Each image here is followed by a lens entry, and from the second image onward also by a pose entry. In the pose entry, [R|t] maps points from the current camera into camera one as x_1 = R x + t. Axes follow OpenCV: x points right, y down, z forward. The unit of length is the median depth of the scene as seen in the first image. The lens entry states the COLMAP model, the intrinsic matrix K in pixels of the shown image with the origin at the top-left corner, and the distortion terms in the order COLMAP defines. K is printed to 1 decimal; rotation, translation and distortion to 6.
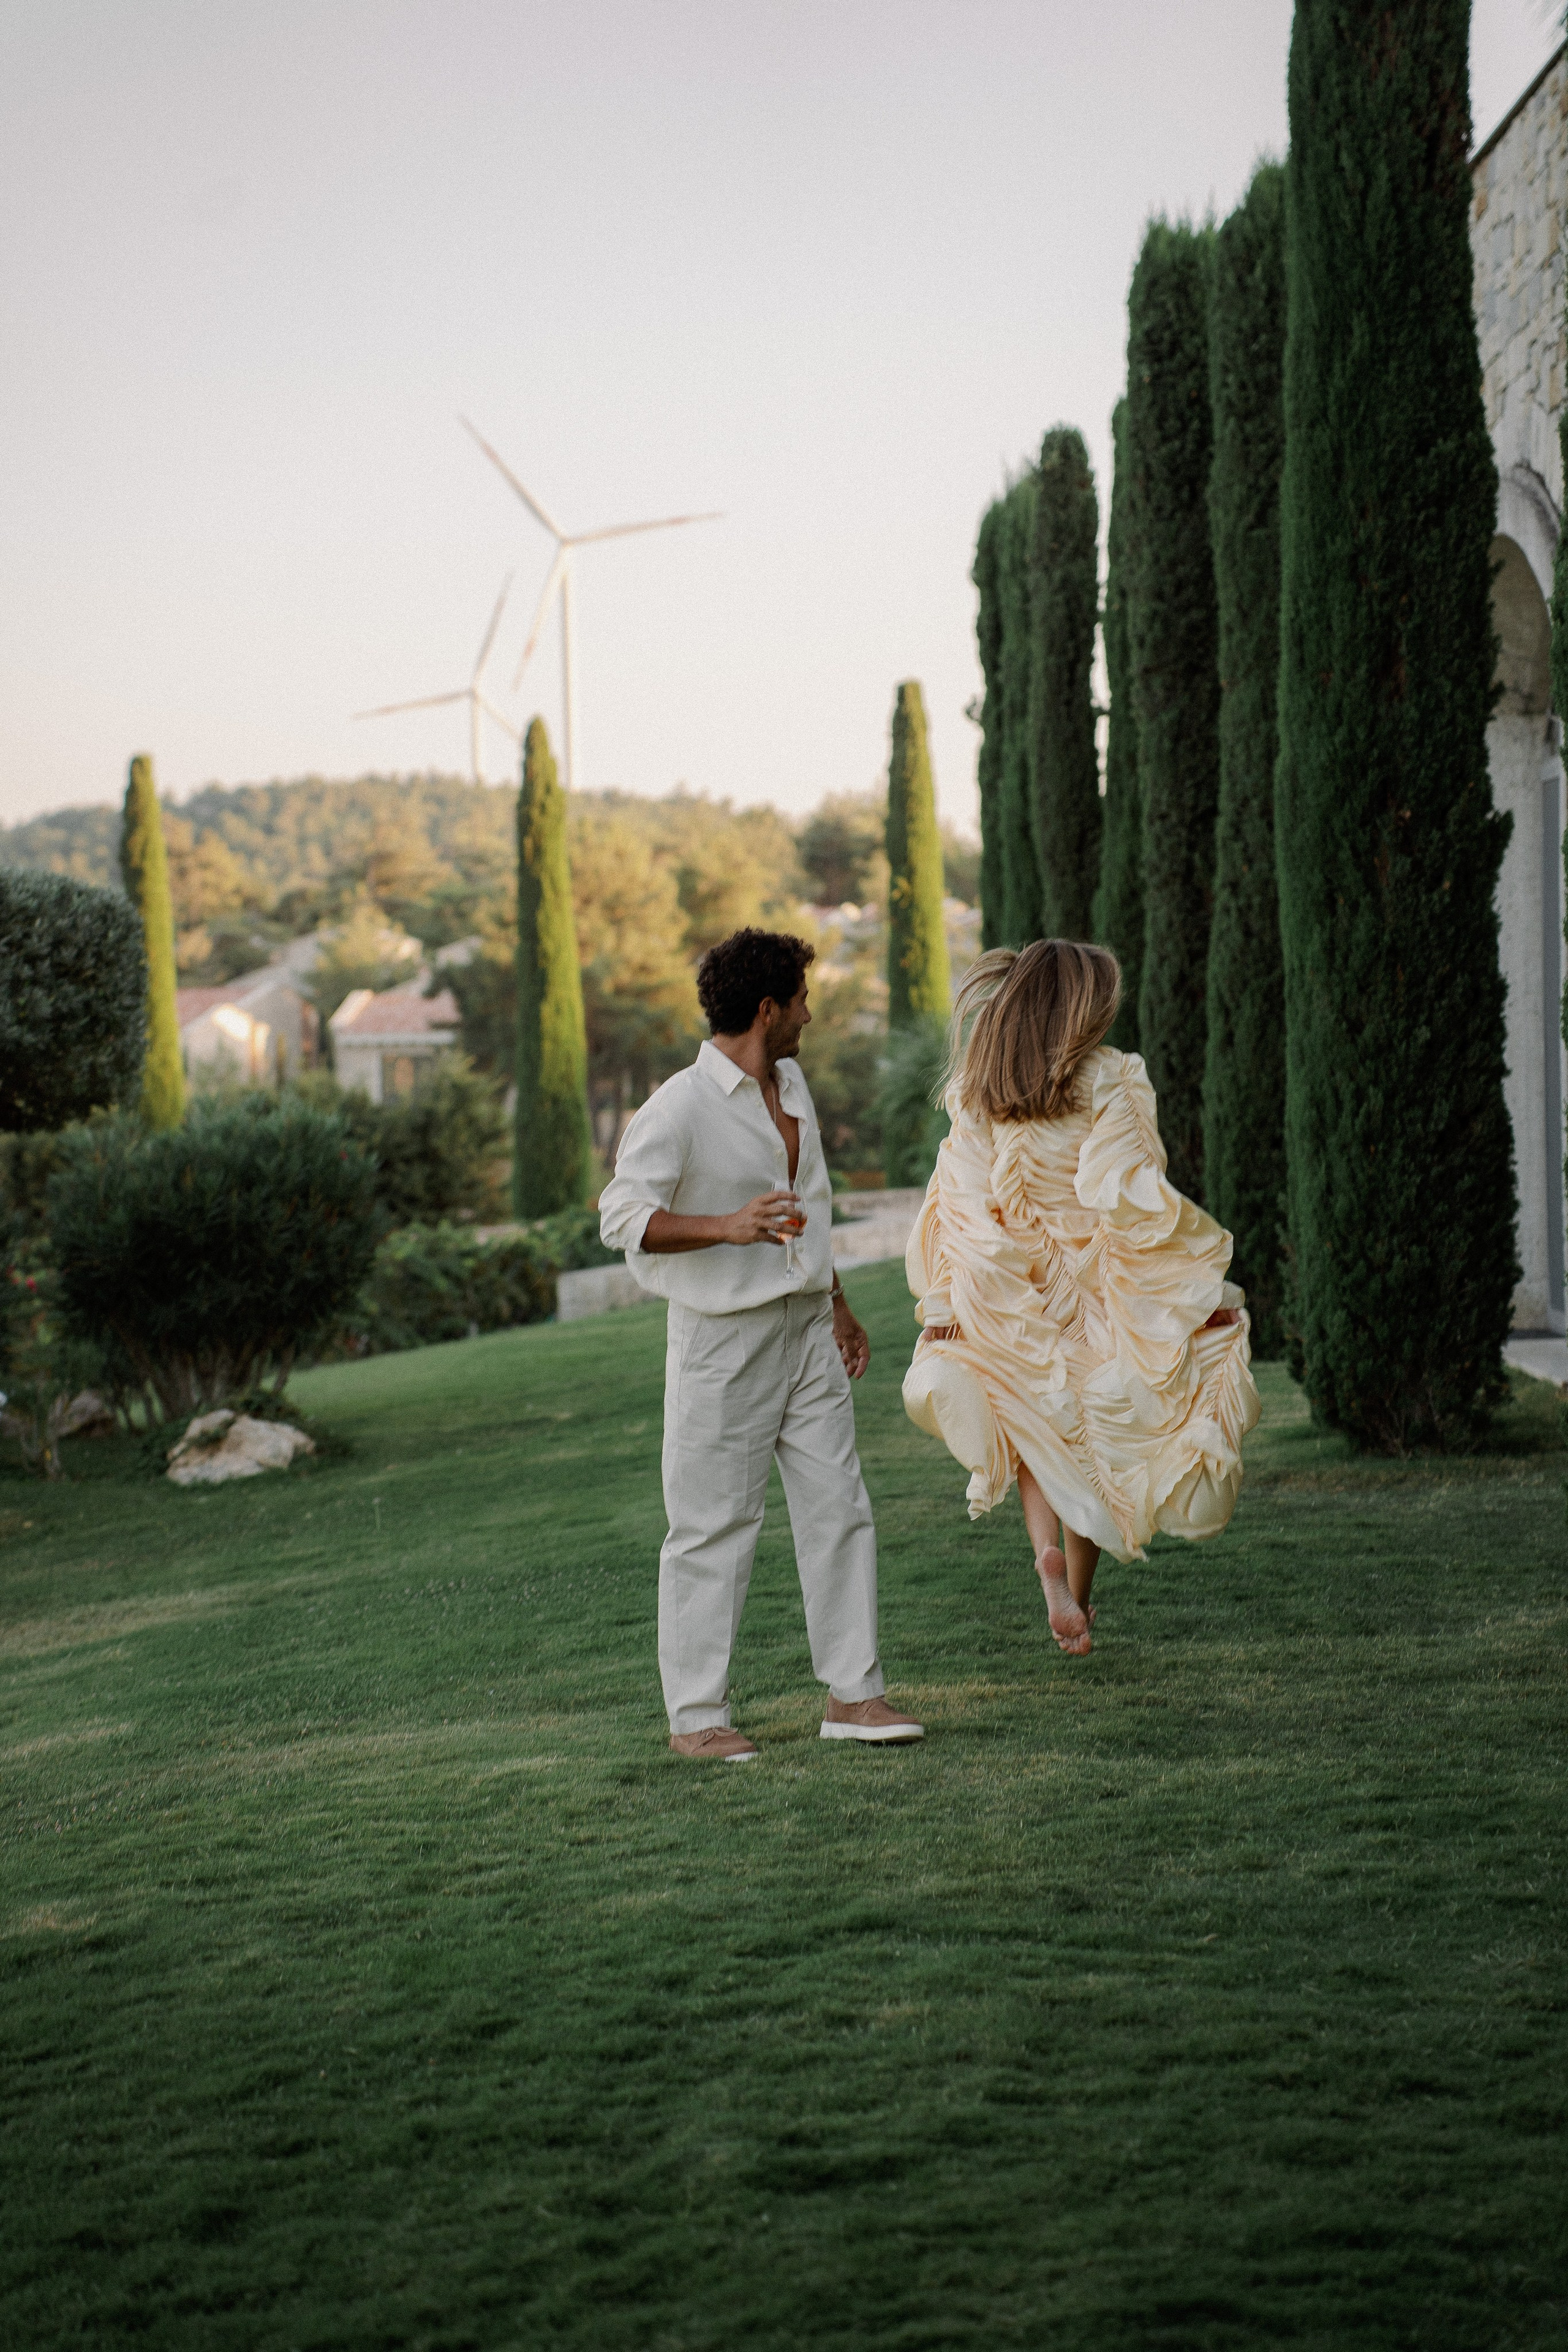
lens RADIAL K [[4726.9, 0, 784.0], [0, 4726.9, 1176.0], [0, 0, 1]] dist [0.395925, 0.061823]
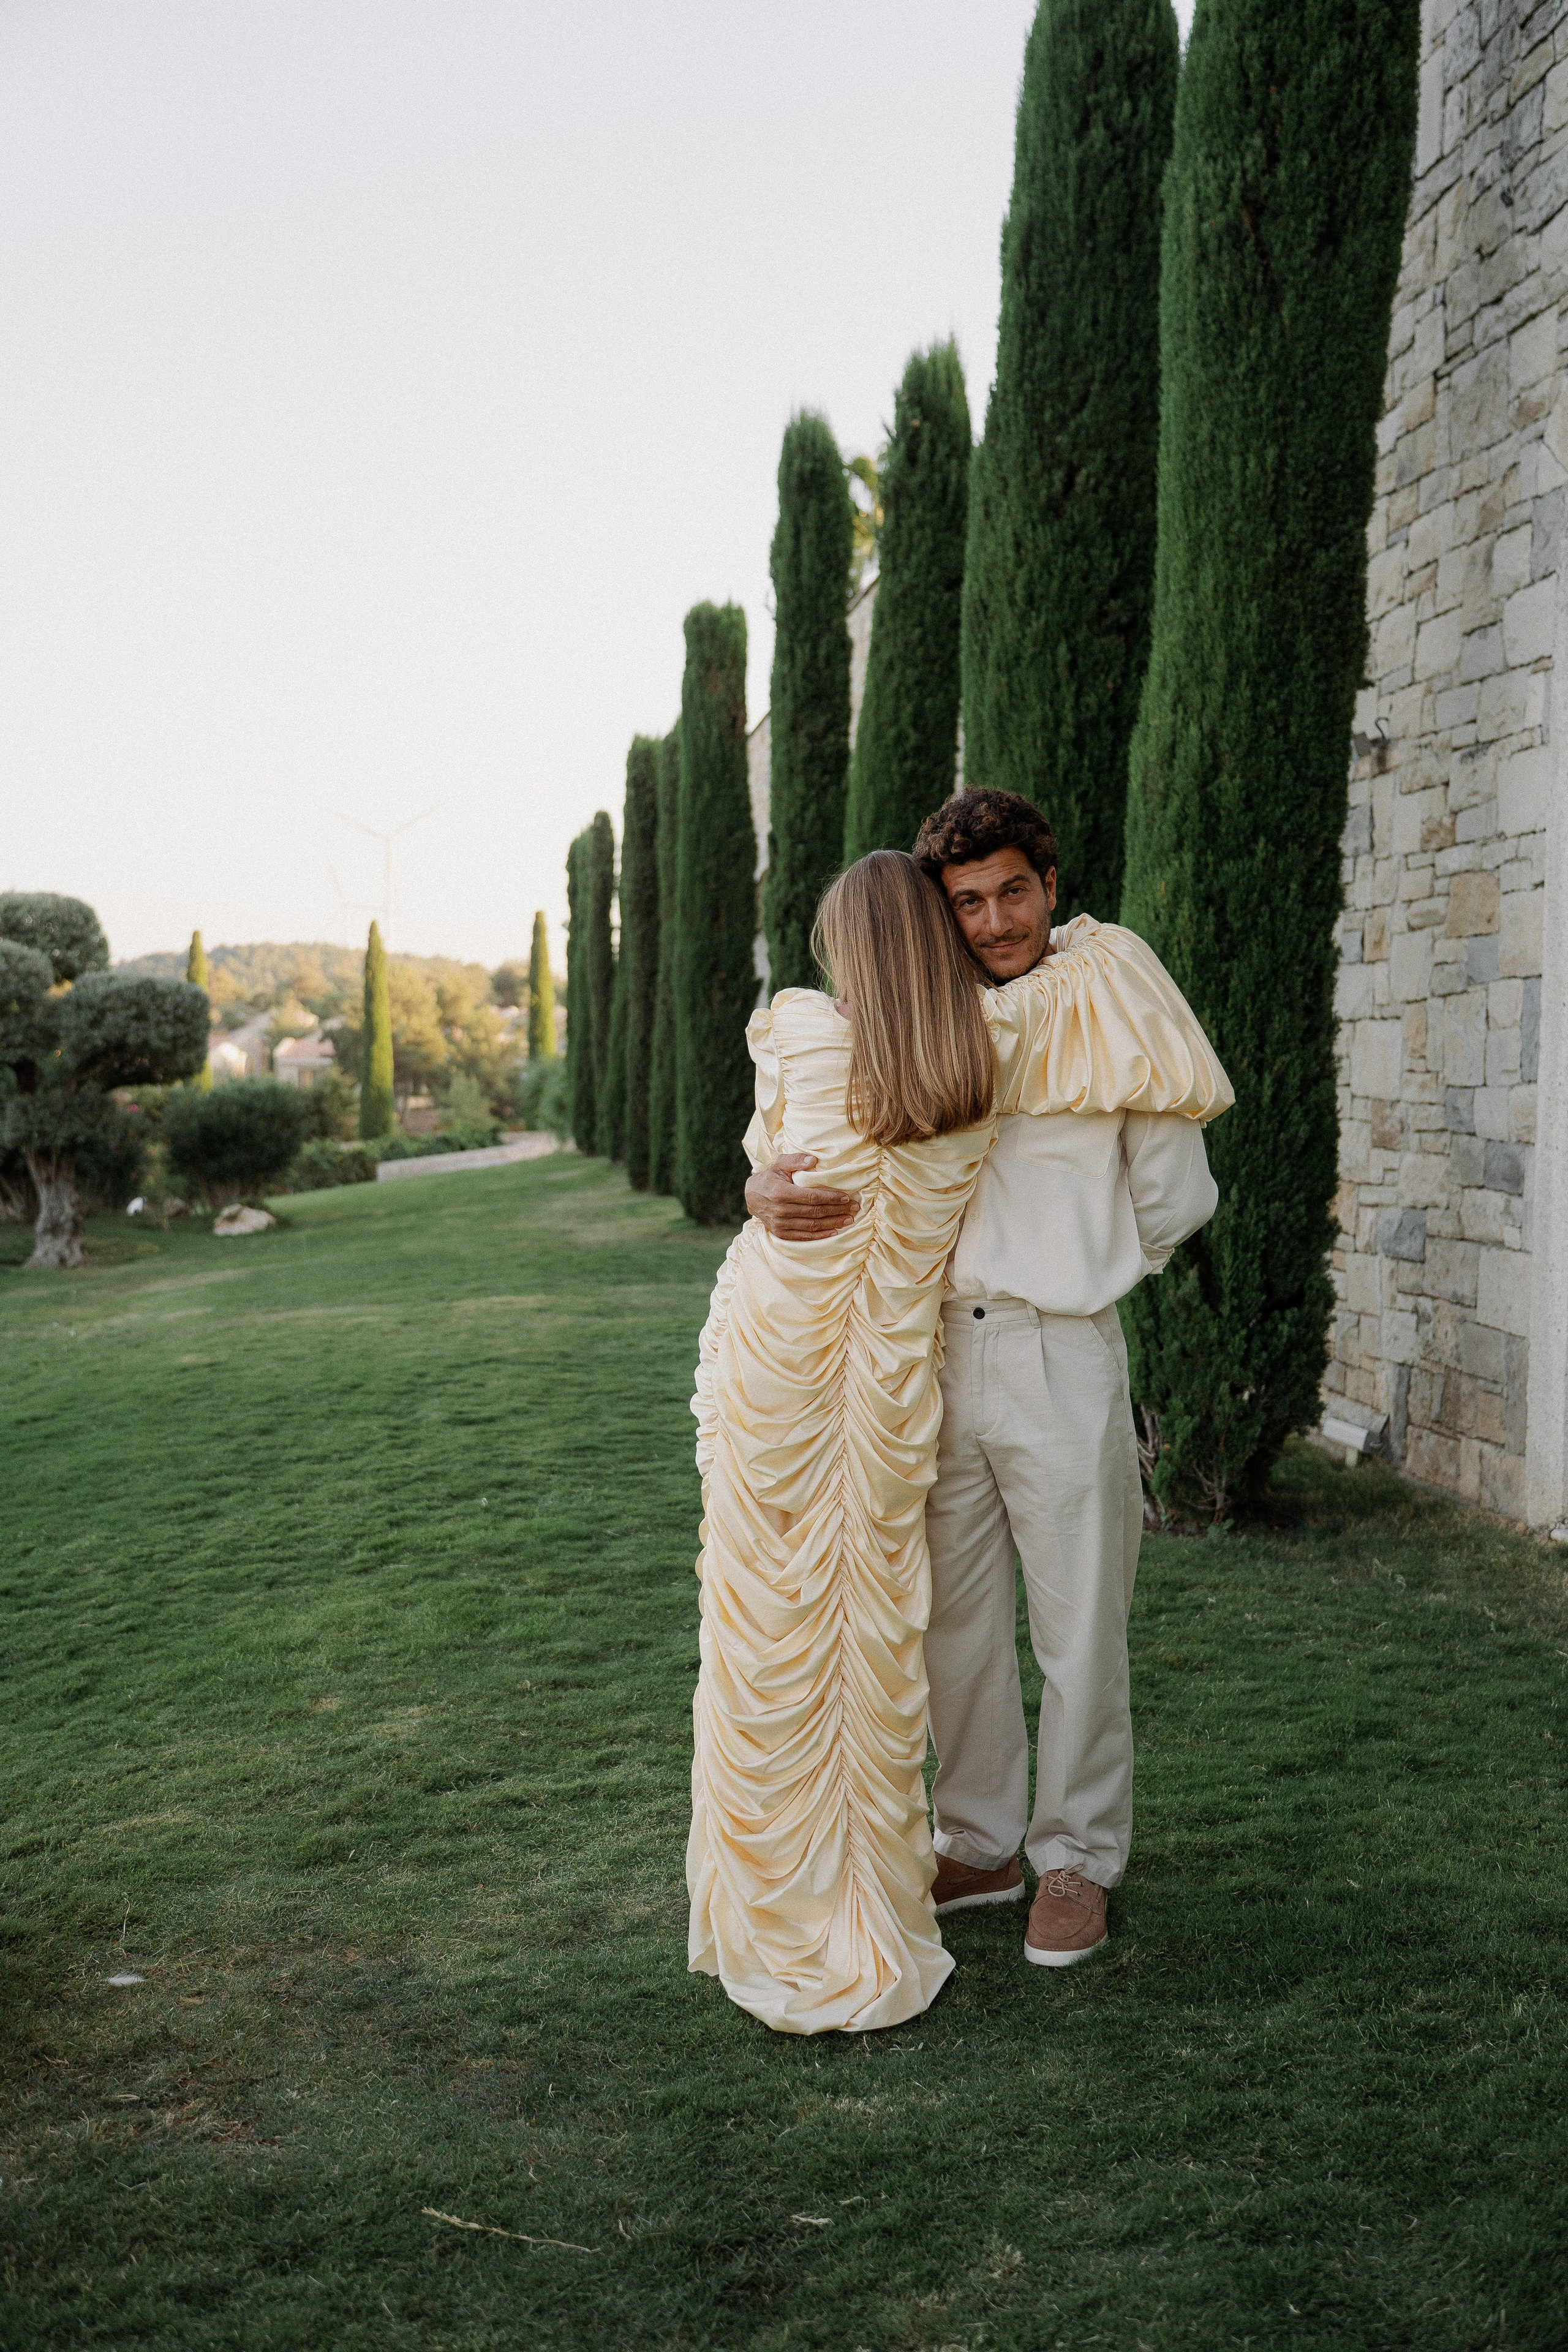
lens RADIAL K [[2220.1, 0, 780.0], [0, 2220.1, 1203.8], [0, 0, 1]] dist [-0.002643, 0.001389]
pose [[0.990805, 0.026032, 0.132767, 0.003494], [-0.029696, 0.999229, 0.025698, 0.008708], [-0.131996, -0.029405, 0.990814, -0.109043]]
